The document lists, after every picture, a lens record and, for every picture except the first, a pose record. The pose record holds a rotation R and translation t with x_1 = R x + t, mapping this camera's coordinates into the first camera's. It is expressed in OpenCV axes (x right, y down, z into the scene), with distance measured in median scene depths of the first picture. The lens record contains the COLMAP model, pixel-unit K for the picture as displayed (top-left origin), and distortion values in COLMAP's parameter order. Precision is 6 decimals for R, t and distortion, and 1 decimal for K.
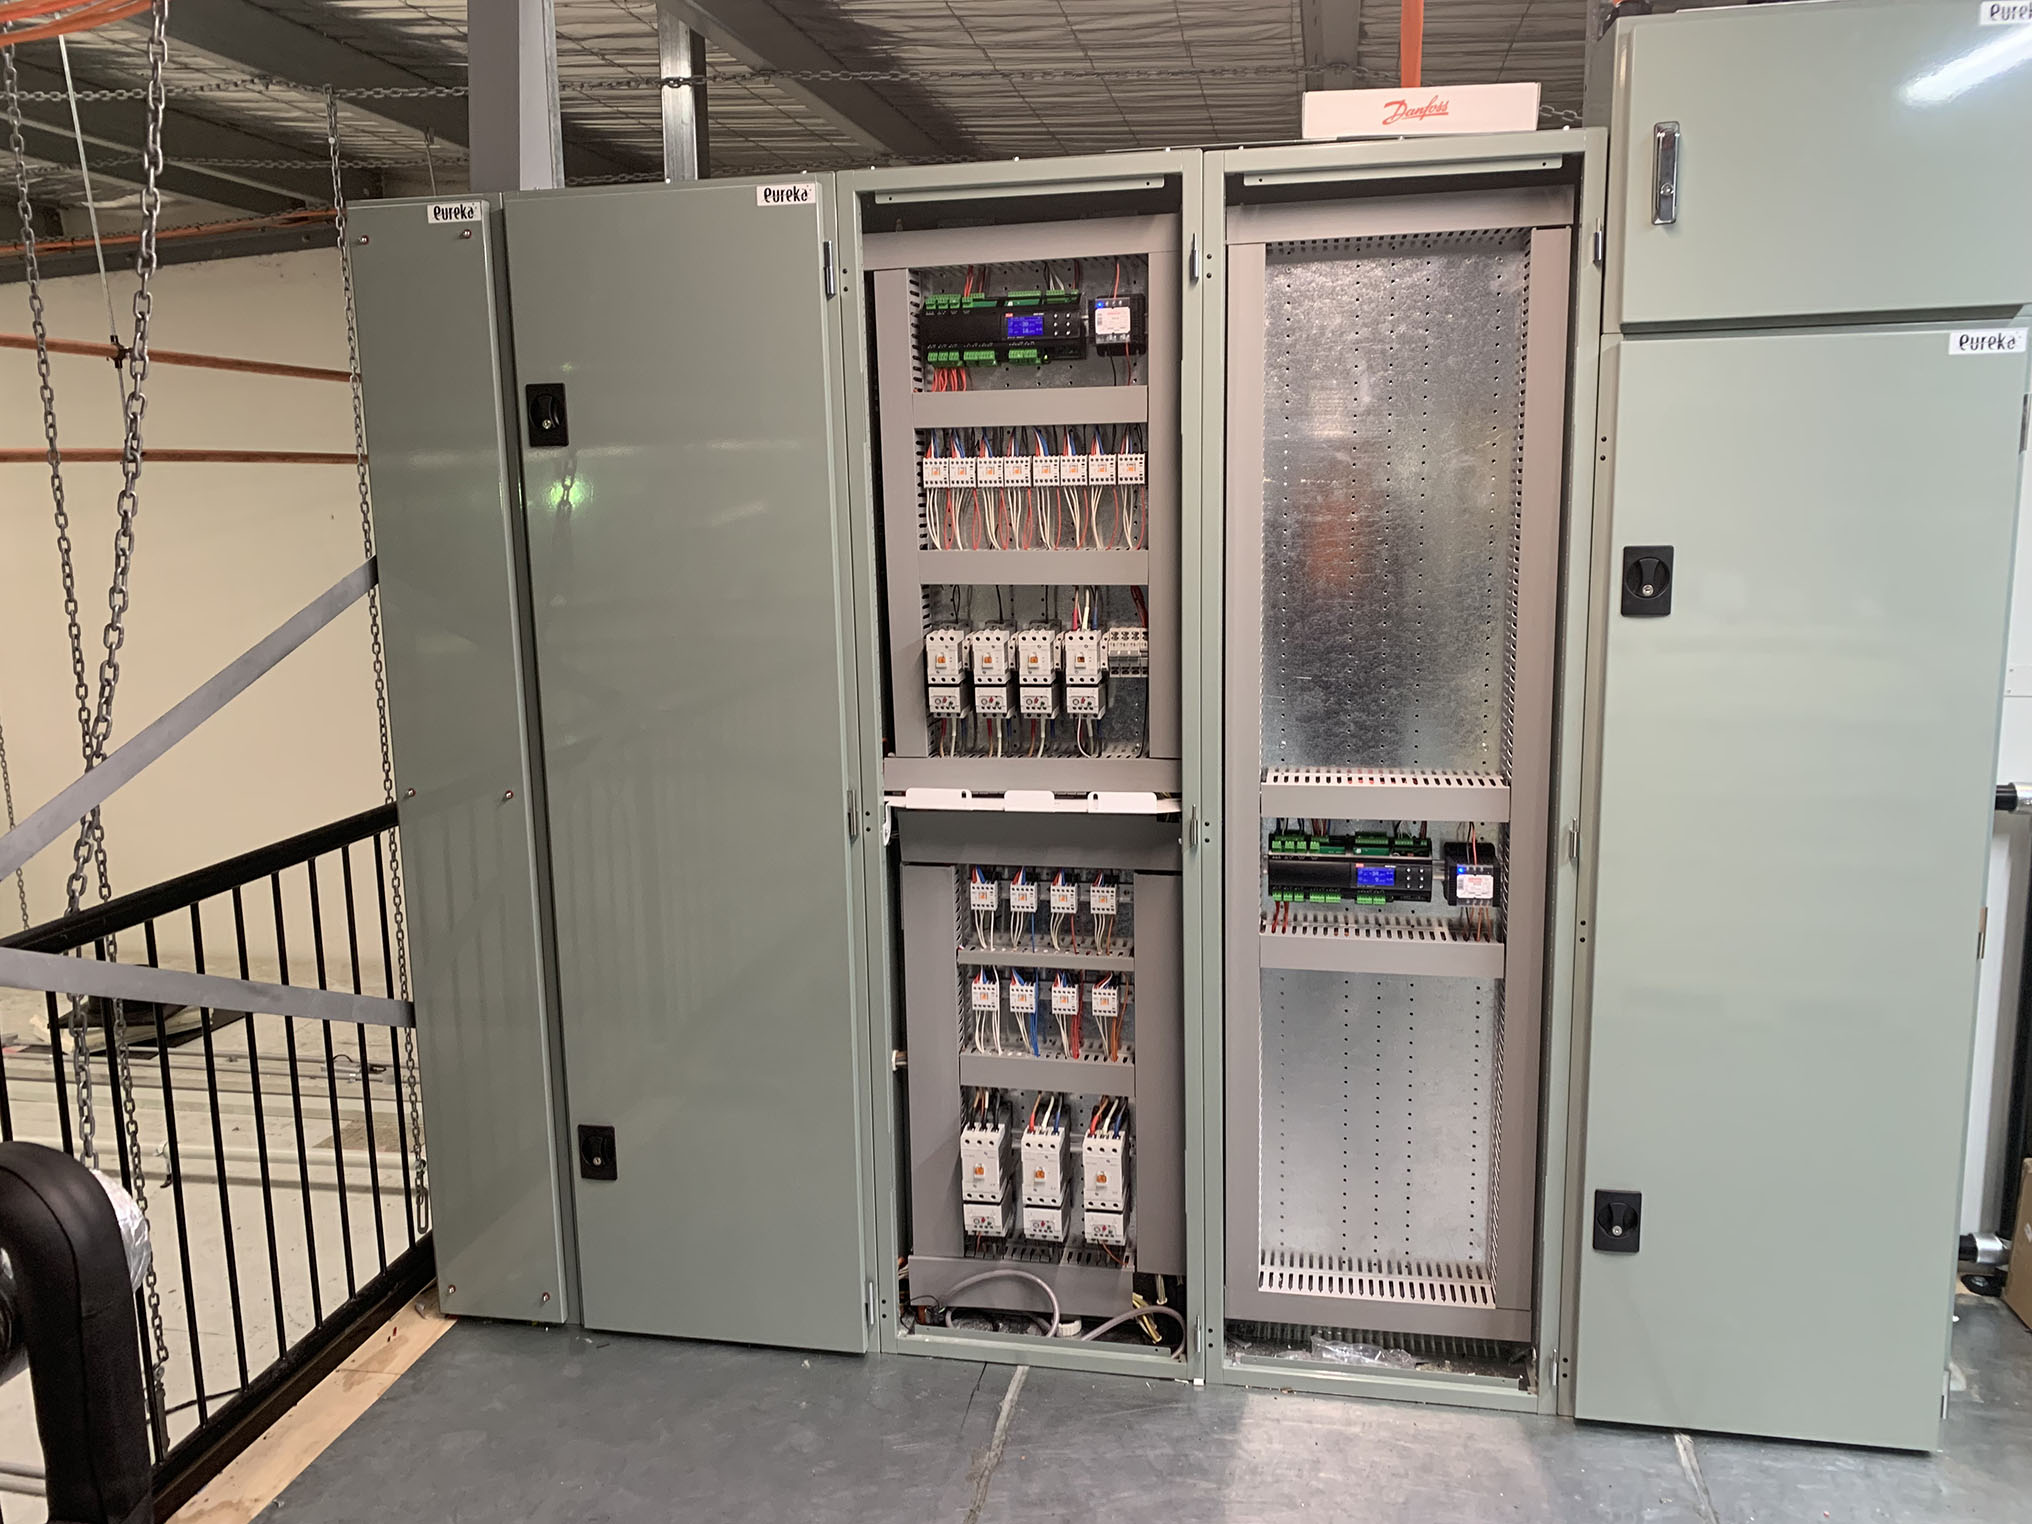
lens RADIAL K [[1552.6, 0, 1010.3], [0, 1552.6, 759.7], [0, 0, 1]] dist [0.009252, 0.000200]
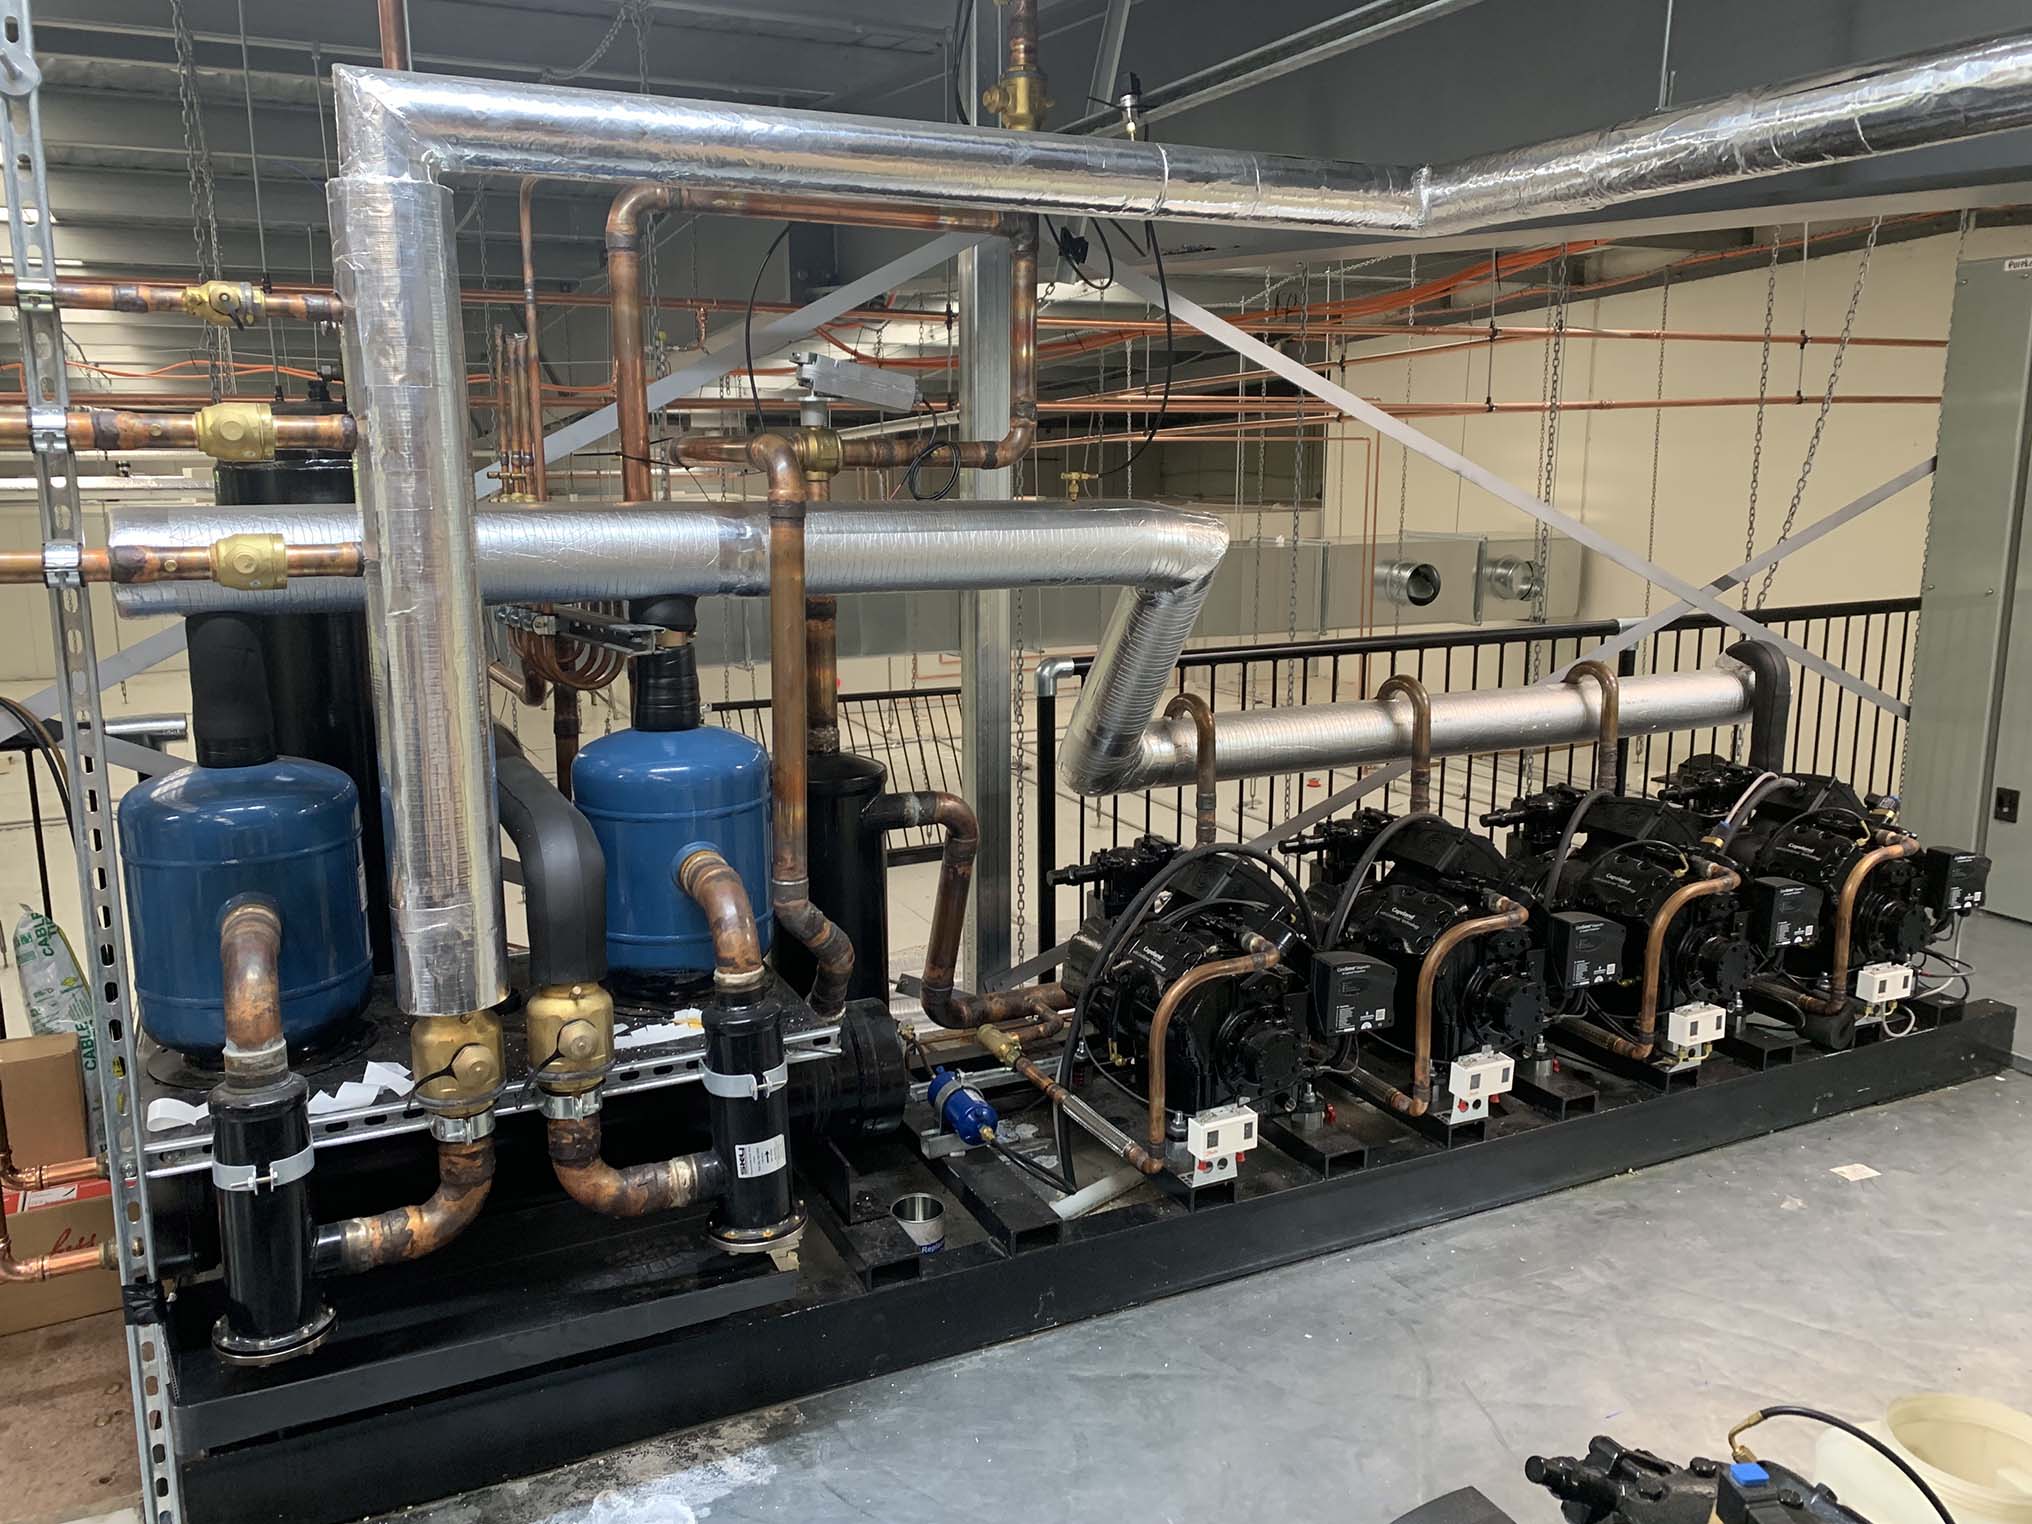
lens RADIAL K [[1552.6, 0, 1010.2], [0, 1552.6, 749.4], [0, 0, 1]] dist [0.009252, 0.000200]
pose [[0.604667, 0.164005, -0.779410, 0.401998], [-0.139679, 0.985240, 0.098953, 0.175500], [0.784135, 0.049033, 0.618650, -0.935317]]
